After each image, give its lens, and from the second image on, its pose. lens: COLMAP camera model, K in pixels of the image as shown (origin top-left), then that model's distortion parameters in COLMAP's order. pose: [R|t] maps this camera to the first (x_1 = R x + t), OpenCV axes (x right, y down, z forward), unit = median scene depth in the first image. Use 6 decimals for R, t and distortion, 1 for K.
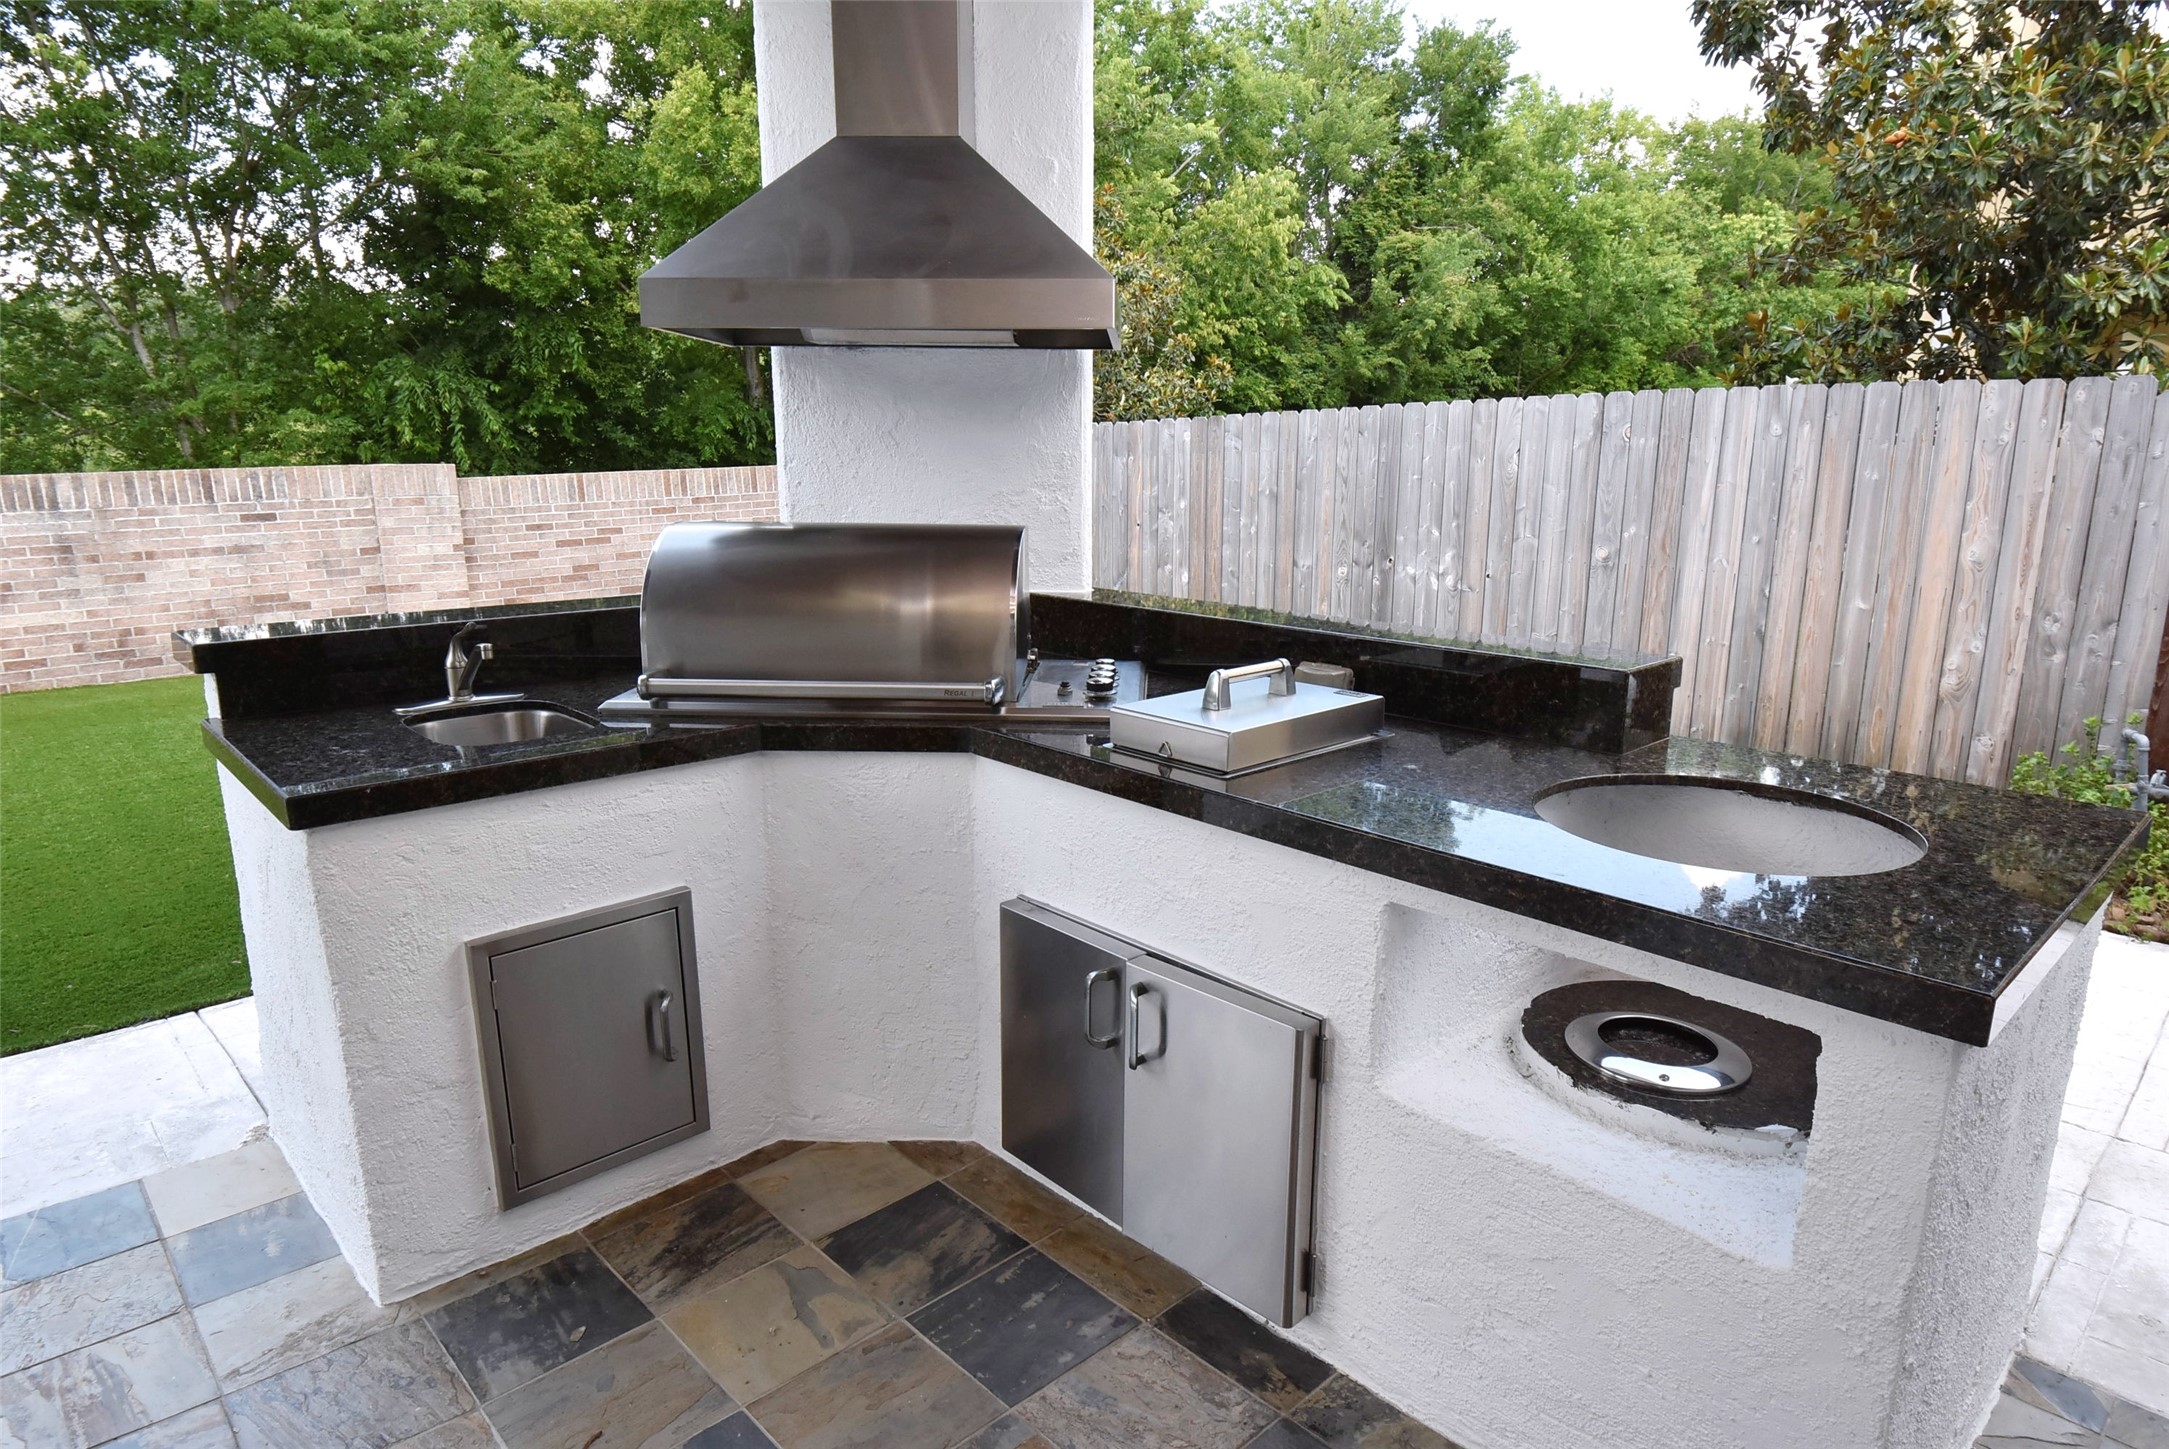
lens RADIAL K [[1250.9, 0, 1089.5], [0, 1250.9, 735.2], [0, 0, 1]] dist [0.017313, -0.027521]
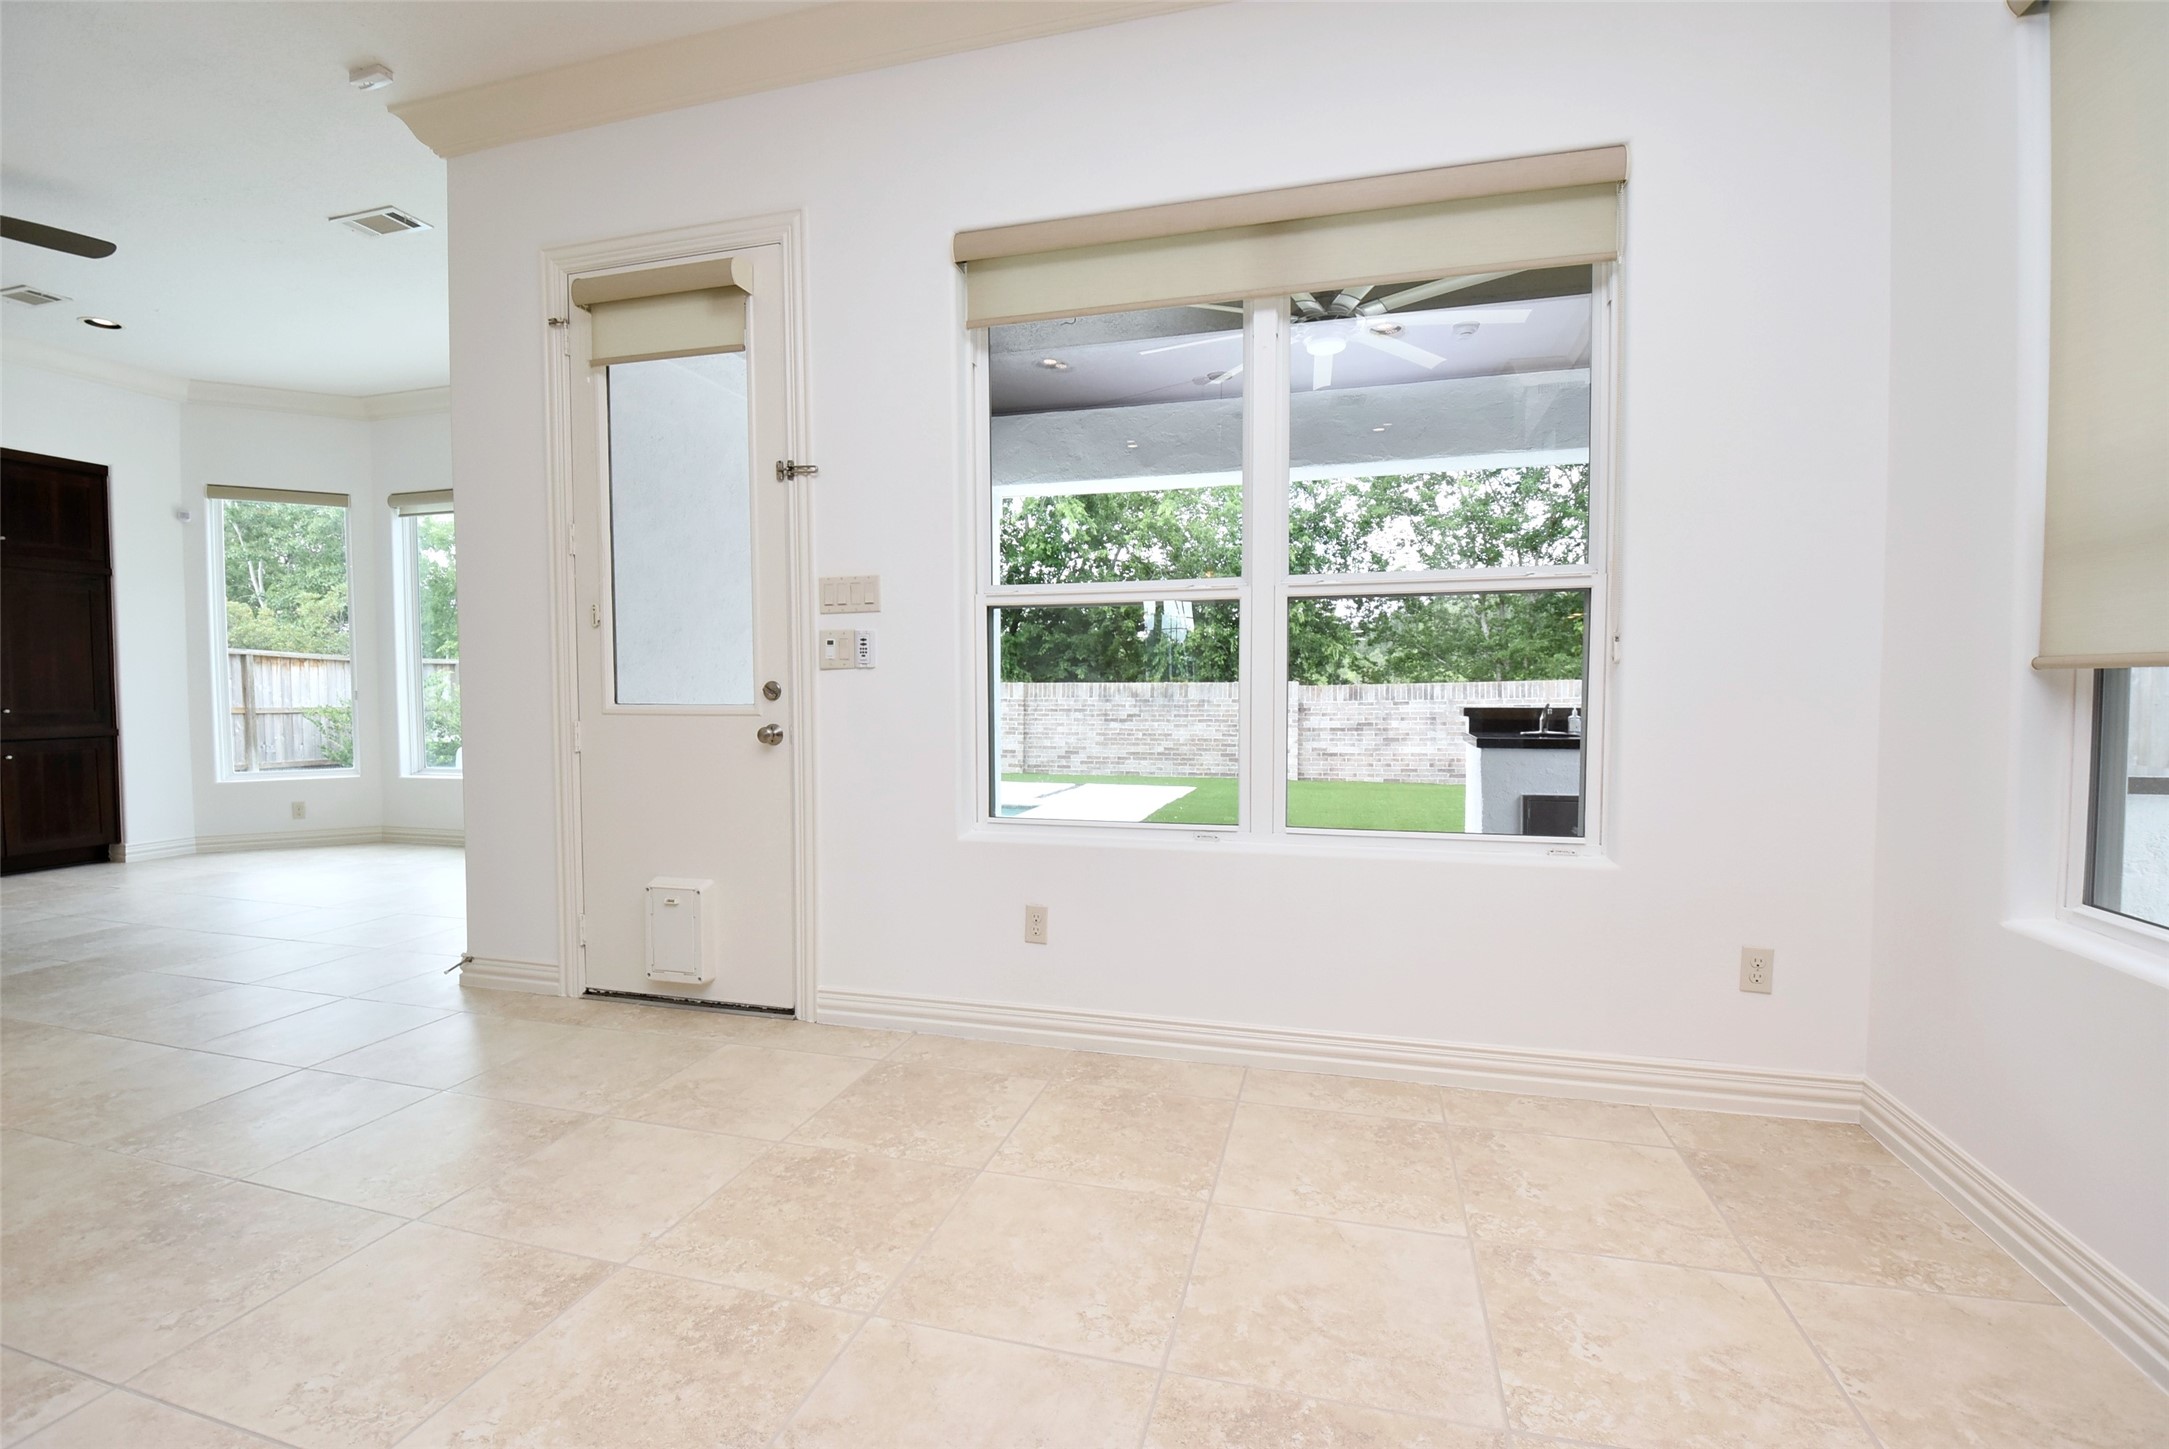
lens RADIAL K [[955.0, 0, 1092.3], [0, 955.0, 724.9], [0, 0, 1]] dist [0.015991, -0.024294]
pose [[0.519872, 0.027627, -0.853797, 0.251012], [-0.185917, 0.979178, -0.081520, 0.096605], [0.833767, 0.201116, 0.514184, -0.297931]]
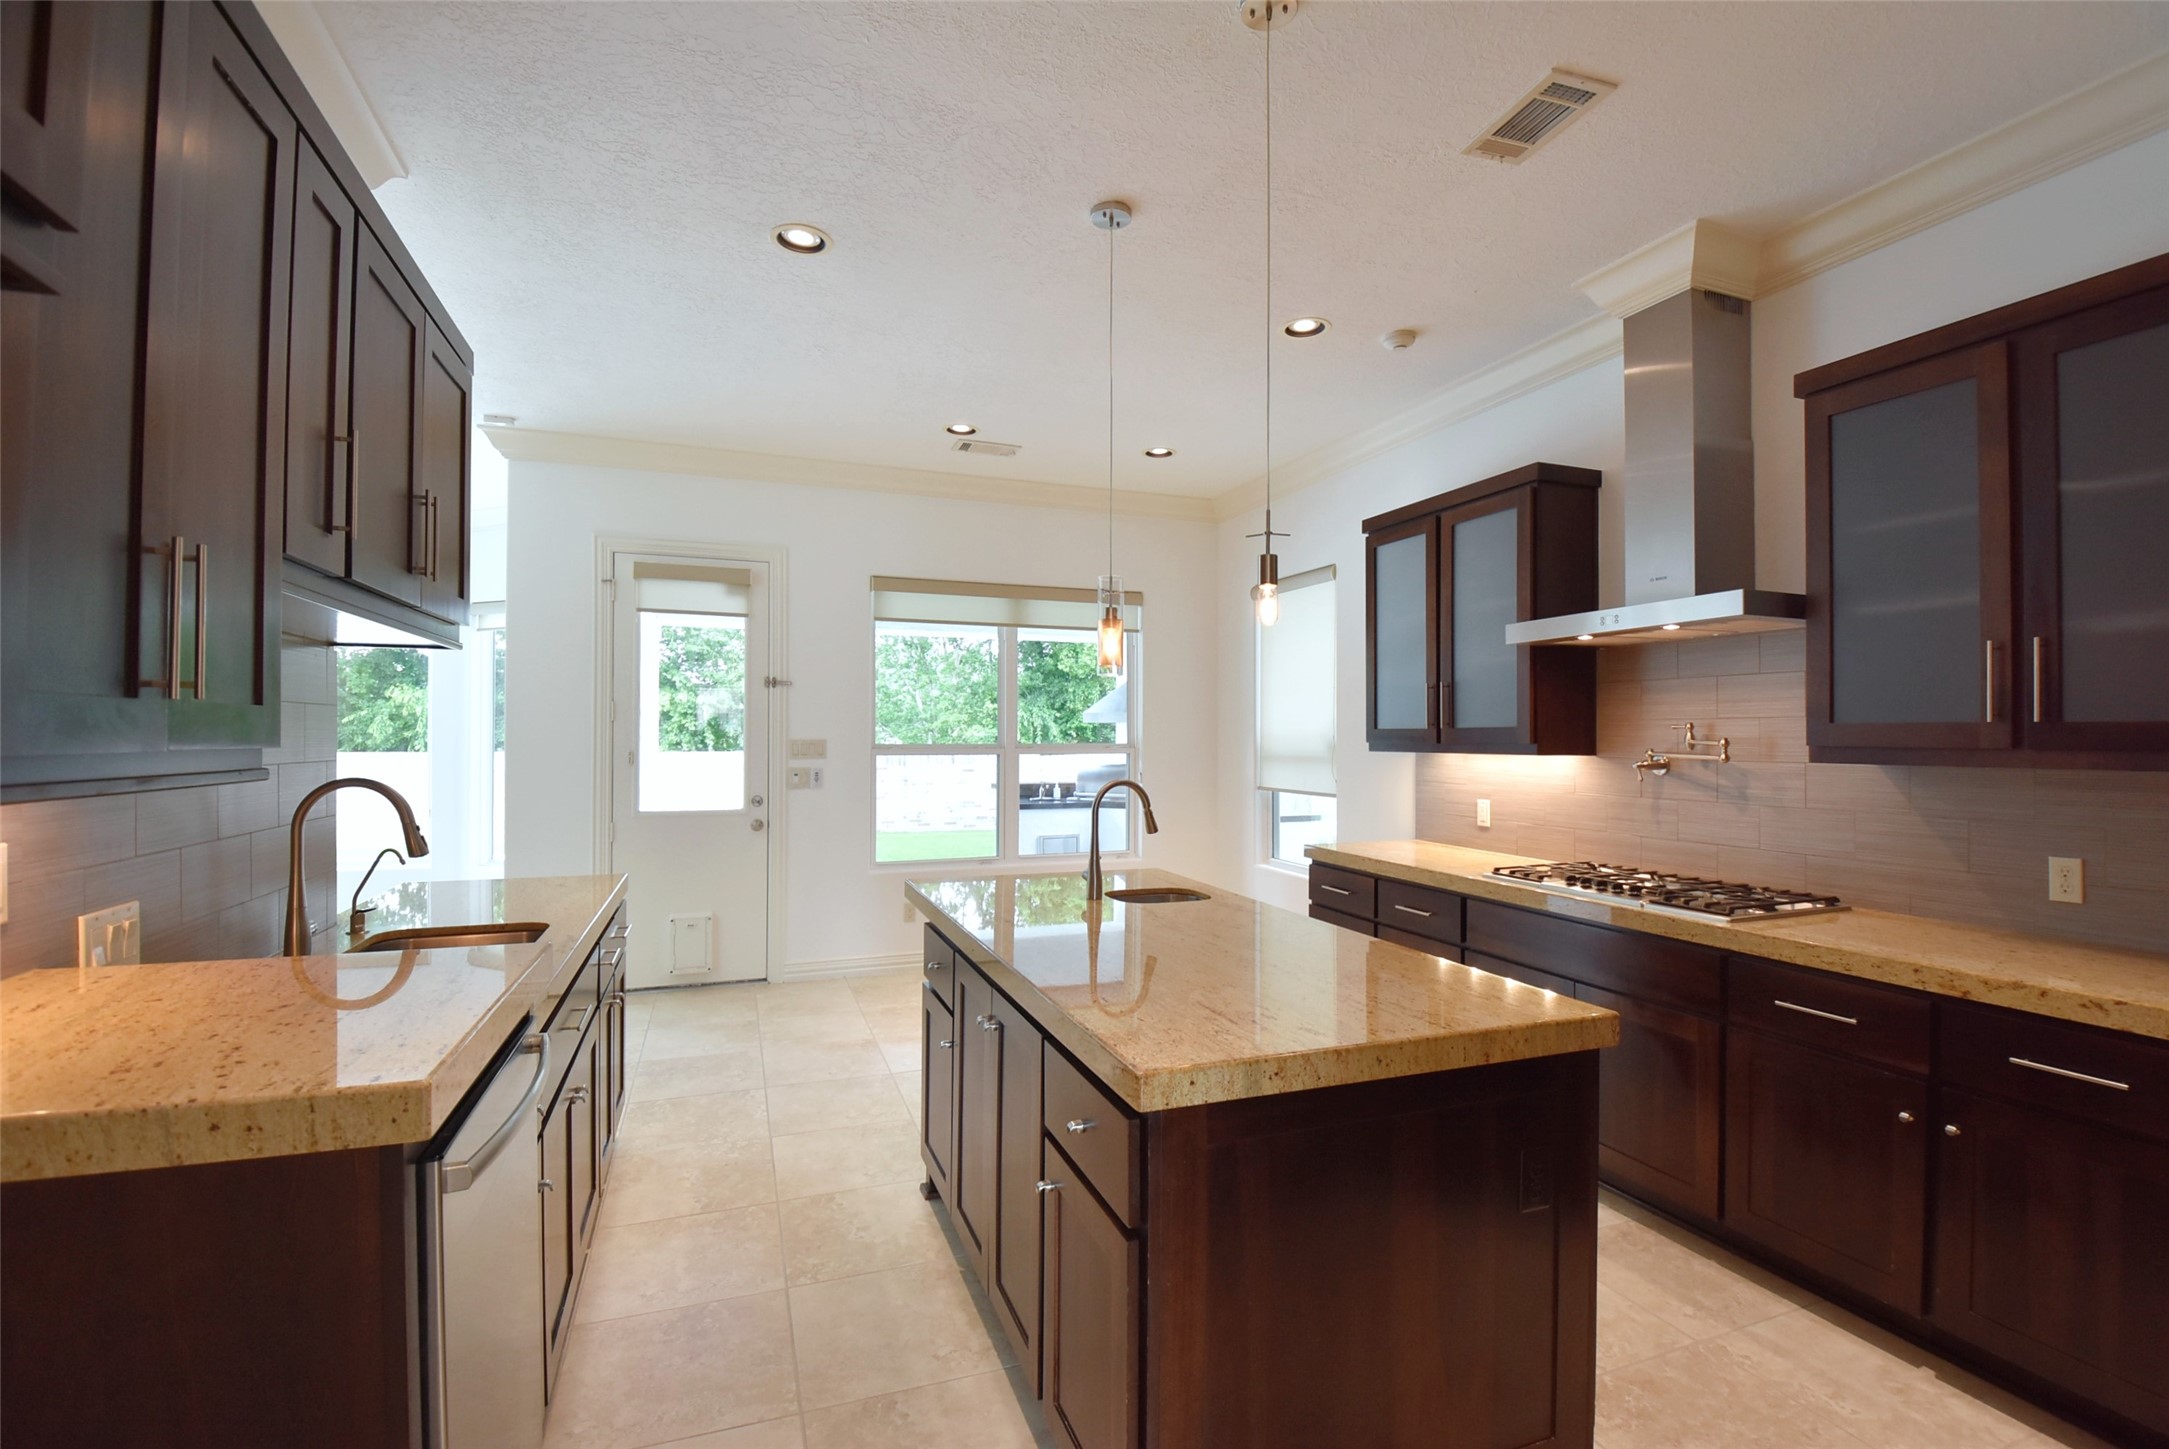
lens RADIAL K [[955.0, 0, 1092.3], [0, 955.0, 724.9], [0, 0, 1]] dist [0.015991, -0.024294]
pose [[0.923115, -0.011014, -0.384366, 0.339338], [-0.079572, 0.972481, -0.218971, 0.149219], [0.376200, 0.232720, 0.896836, -0.710238]]
